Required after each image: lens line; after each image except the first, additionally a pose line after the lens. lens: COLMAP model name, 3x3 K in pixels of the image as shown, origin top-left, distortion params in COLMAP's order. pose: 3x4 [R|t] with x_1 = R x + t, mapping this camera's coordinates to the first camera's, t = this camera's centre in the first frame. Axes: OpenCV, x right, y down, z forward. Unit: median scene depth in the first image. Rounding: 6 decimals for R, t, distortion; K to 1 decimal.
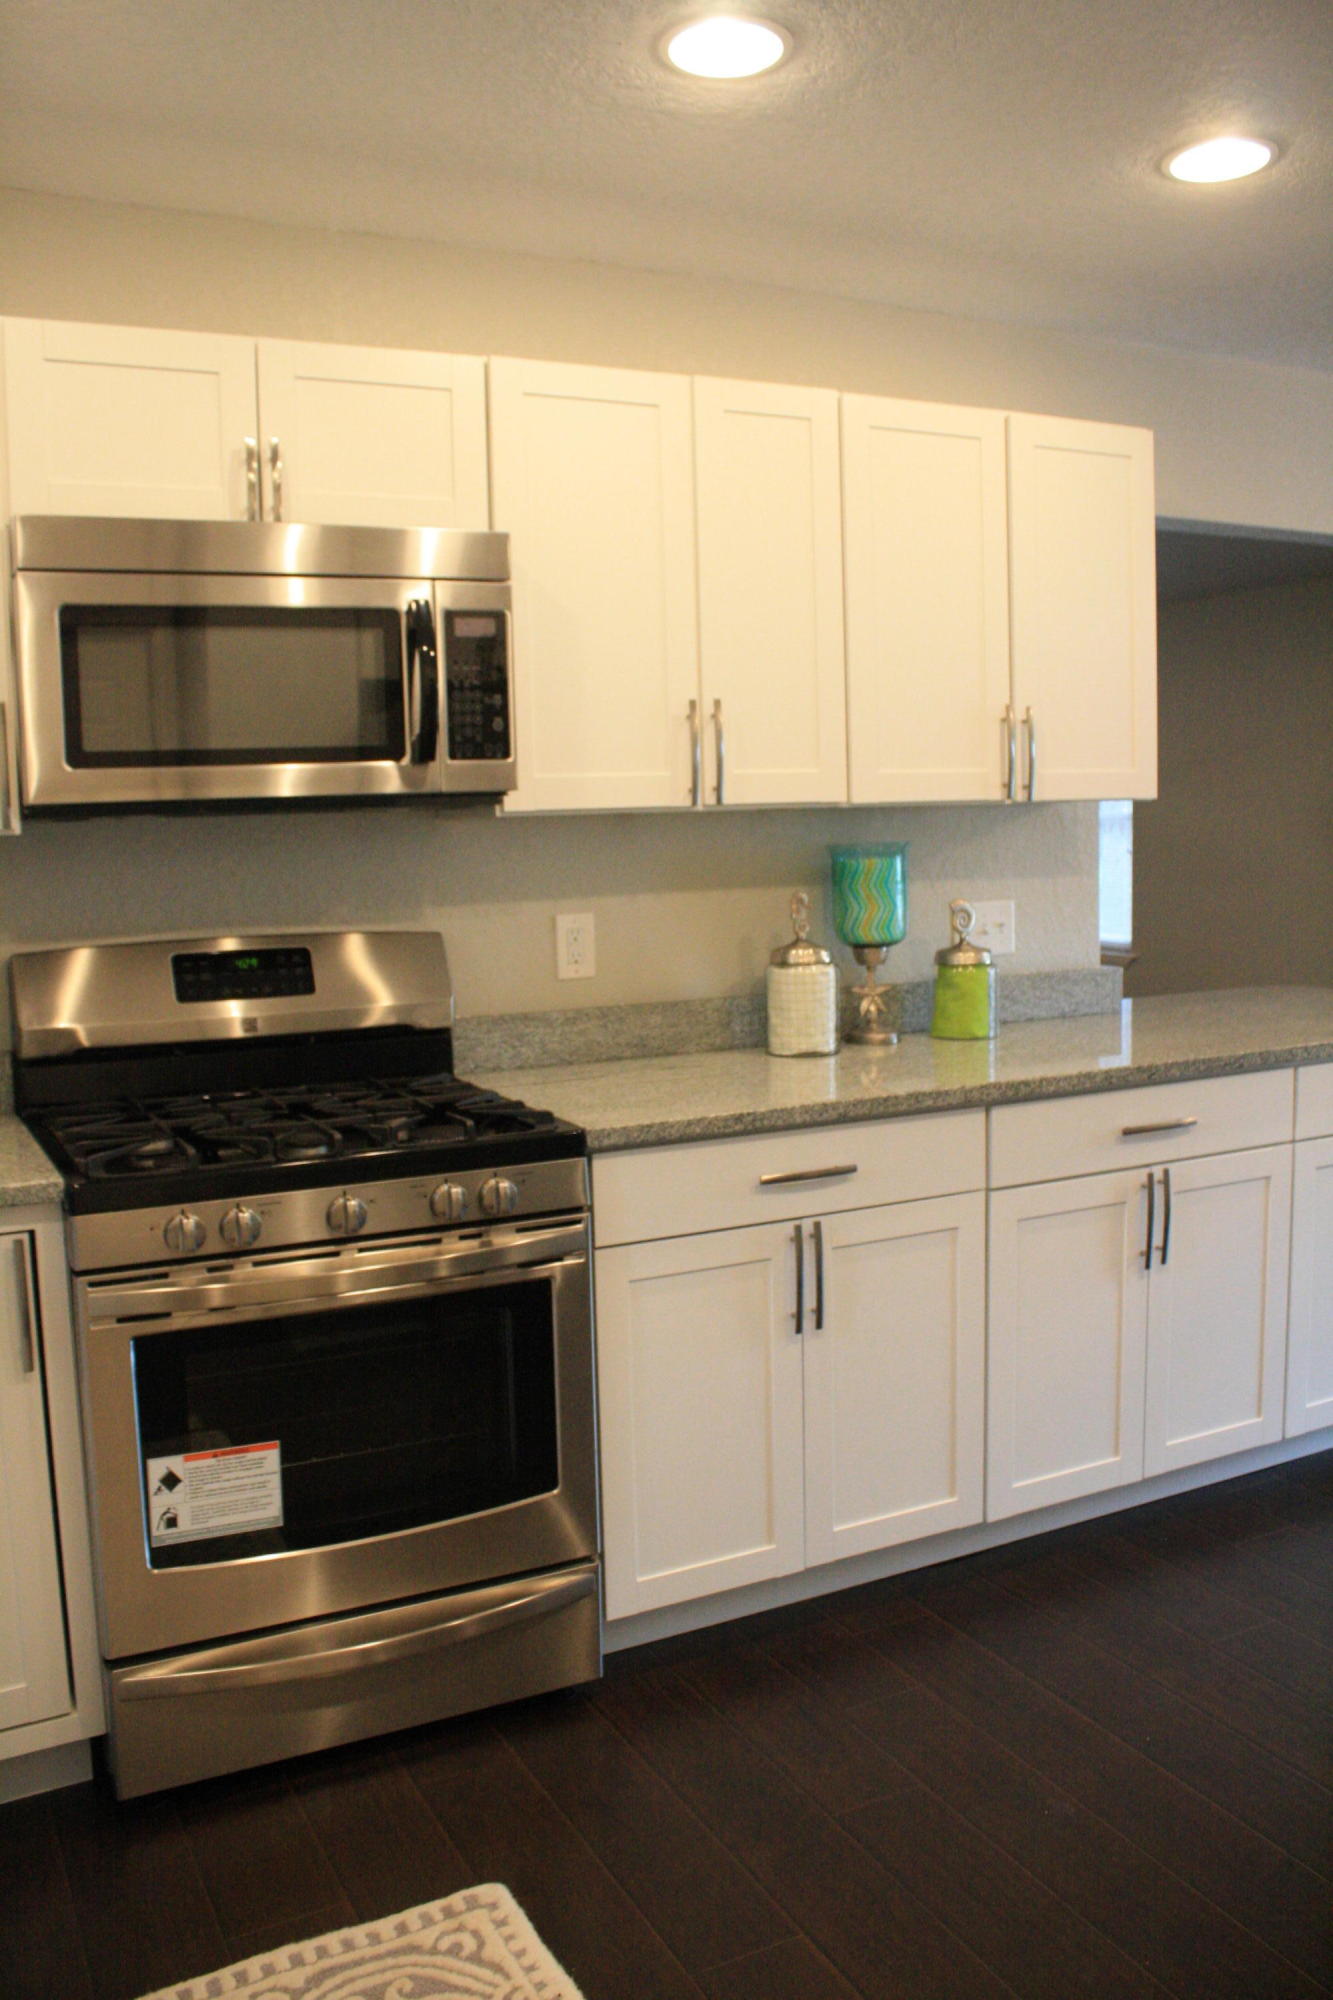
lens RADIAL K [[1660.1, 0, 666.5], [0, 1660.1, 1000.0], [0, 0, 1]] dist [-0.167337, 0.136617]
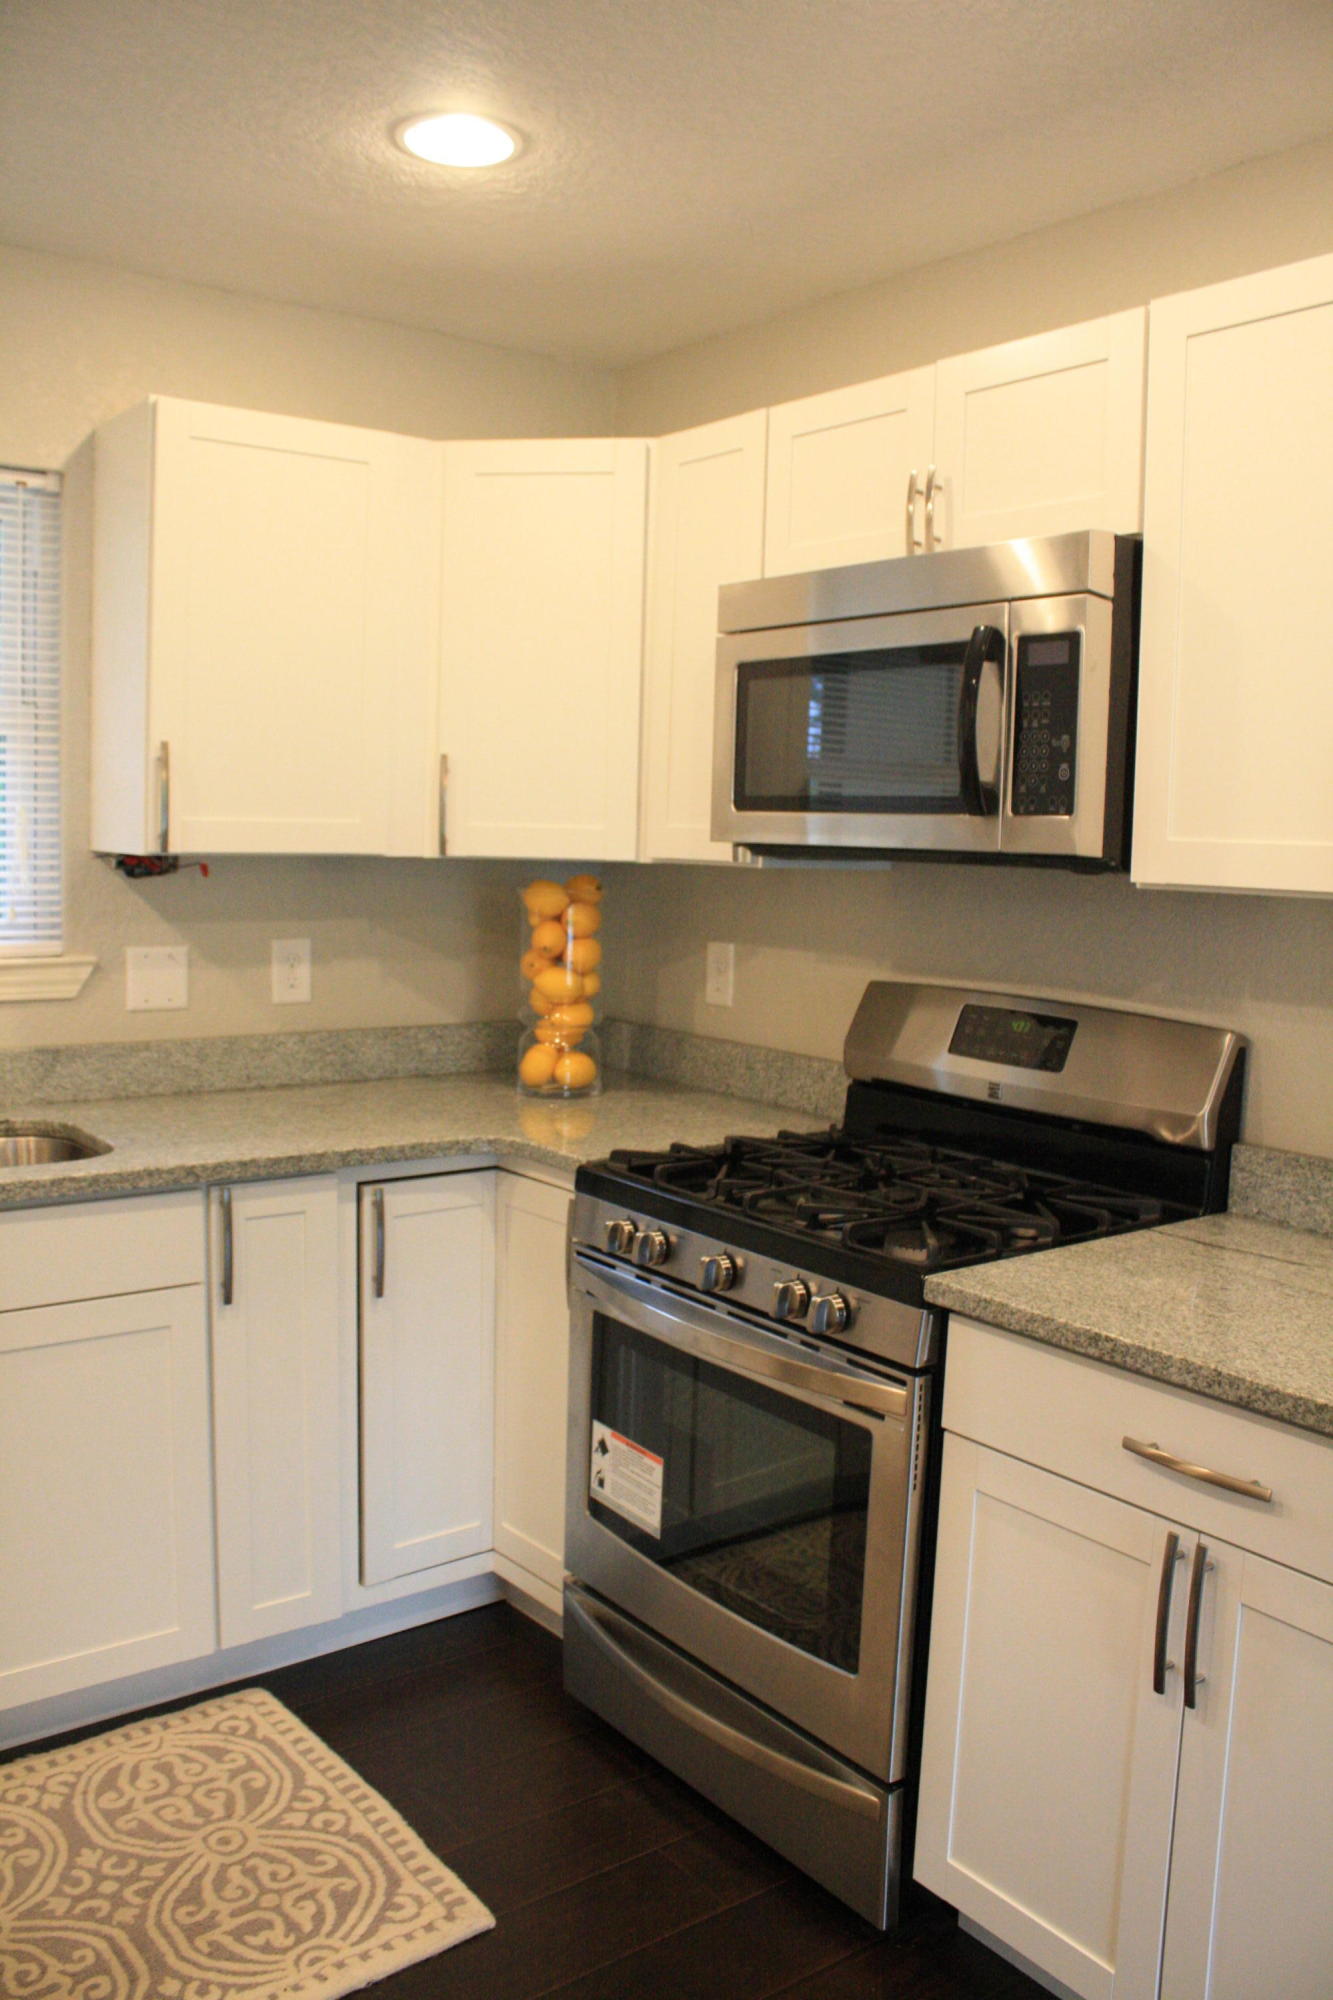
lens RADIAL K [[1660.1, 0, 666.5], [0, 1660.1, 1000.0], [0, 0, 1]] dist [-0.167337, 0.136617]
pose [[0.174355, 0.130600, -0.975984, 0.670843], [-0.141962, 0.984145, 0.106331, -0.117488], [0.974396, 0.120013, 0.190131, 0.685962]]
